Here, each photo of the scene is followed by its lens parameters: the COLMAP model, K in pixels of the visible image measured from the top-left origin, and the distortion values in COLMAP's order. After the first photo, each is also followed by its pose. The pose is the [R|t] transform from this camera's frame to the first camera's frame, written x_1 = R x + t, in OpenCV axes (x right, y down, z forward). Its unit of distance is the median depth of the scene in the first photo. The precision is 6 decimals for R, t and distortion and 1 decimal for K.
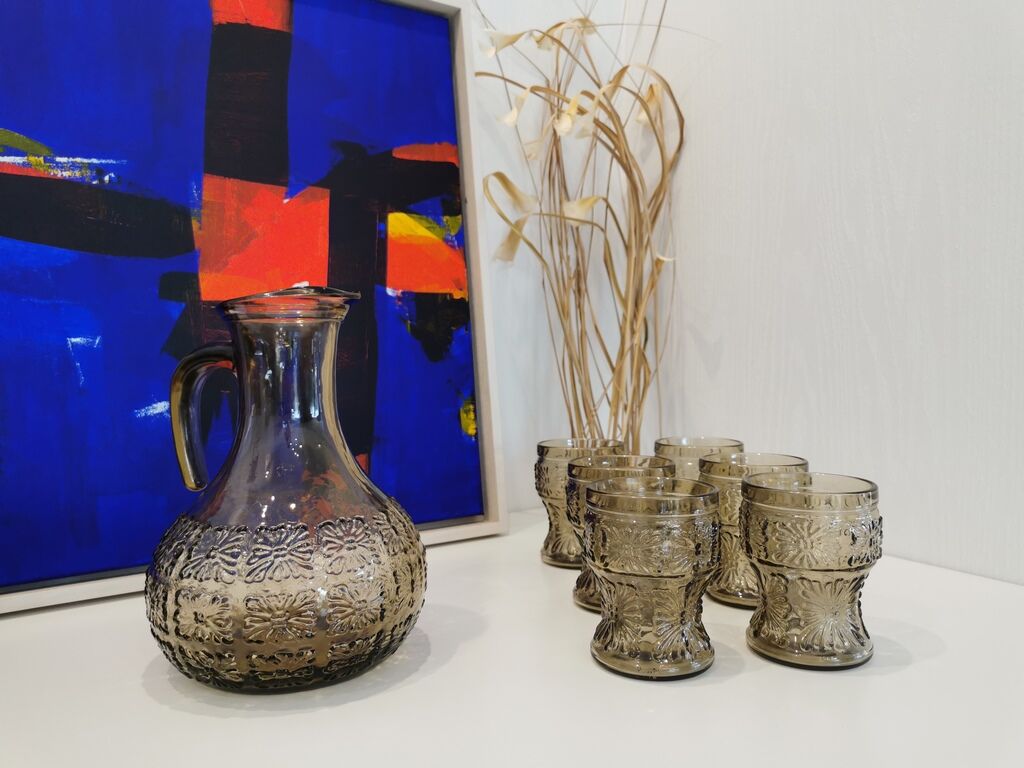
lens RADIAL K [[834.0, 0, 513.5], [0, 834.0, 378.3], [0, 0, 1]] dist [0.013725, 0.010566]
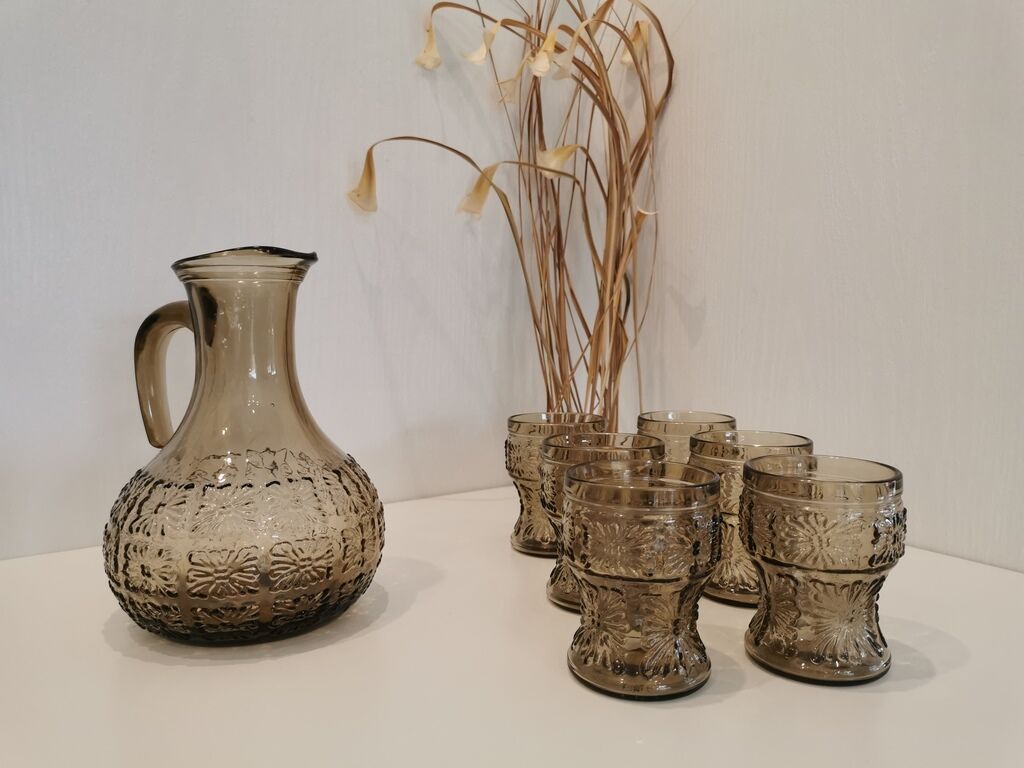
lens RADIAL K [[834.0, 0, 510.1], [0, 834.0, 379.7], [0, 0, 1]] dist [0.013725, 0.010566]
pose [[0.999503, 0.006905, 0.030774, 0.003487], [-0.008189, 0.999092, 0.041800, -0.000453], [-0.030458, -0.042031, 0.998652, 0.125530]]
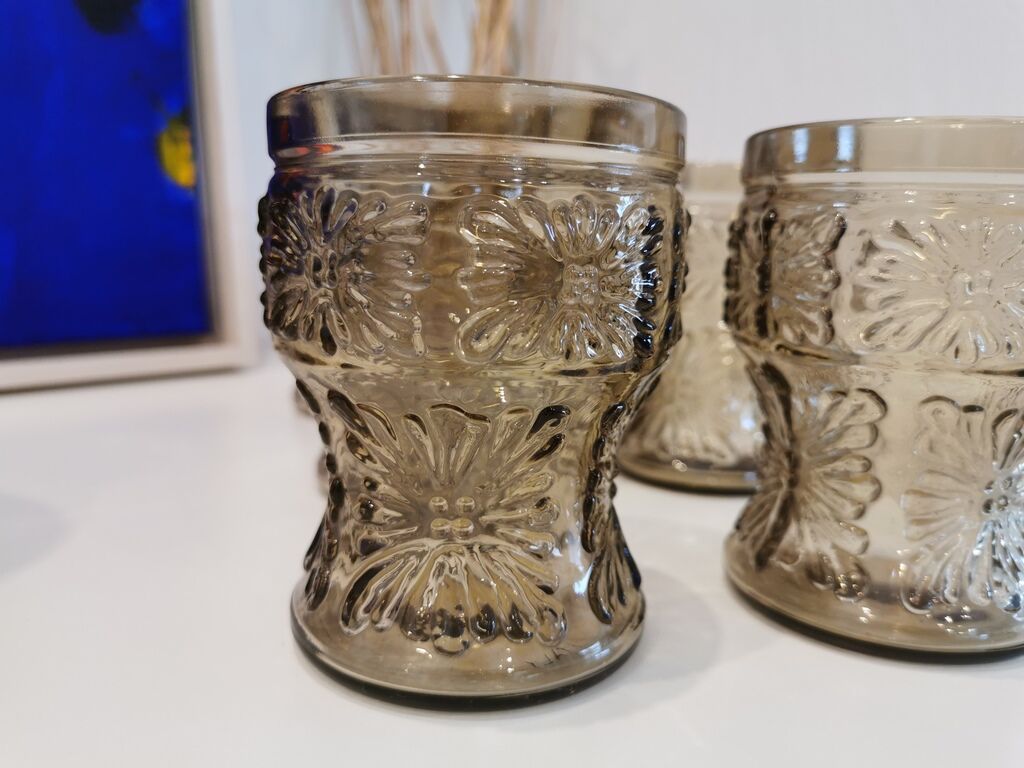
lens RADIAL K [[834.0, 0, 520.7], [0, 834.0, 387.9], [0, 0, 1]] dist [0.013725, 0.010566]
pose [[0.985970, 0.024852, 0.165060, 0.104372], [-0.046565, 0.990549, 0.129009, 0.157795], [-0.160294, -0.134885, 0.977810, 0.558954]]
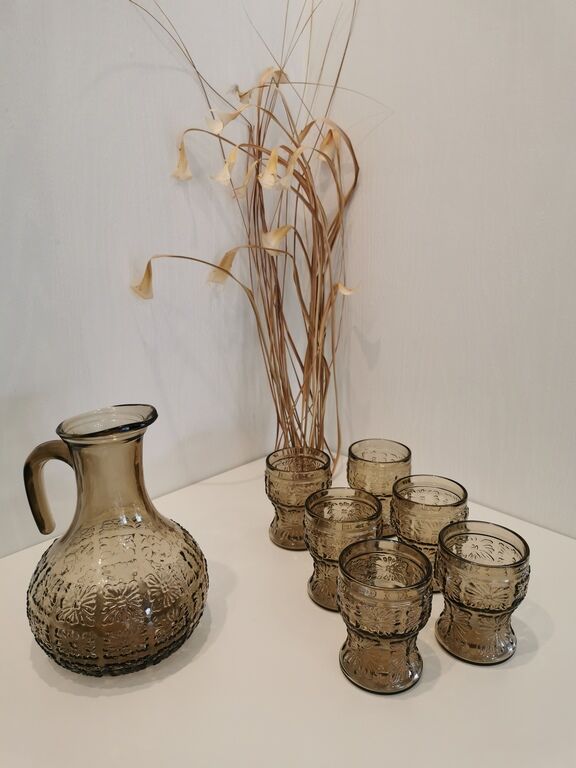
lens RADIAL K [[625.5, 0, 291.7], [0, 625.5, 384.5], [0, 0, 1]] dist [0.013725, 0.010566]
pose [[0.978238, -0.053735, 0.200407, -0.152579], [0.002992, 0.969435, 0.245331, -0.347544], [-0.207465, -0.239393, 0.948499, 0.077826]]
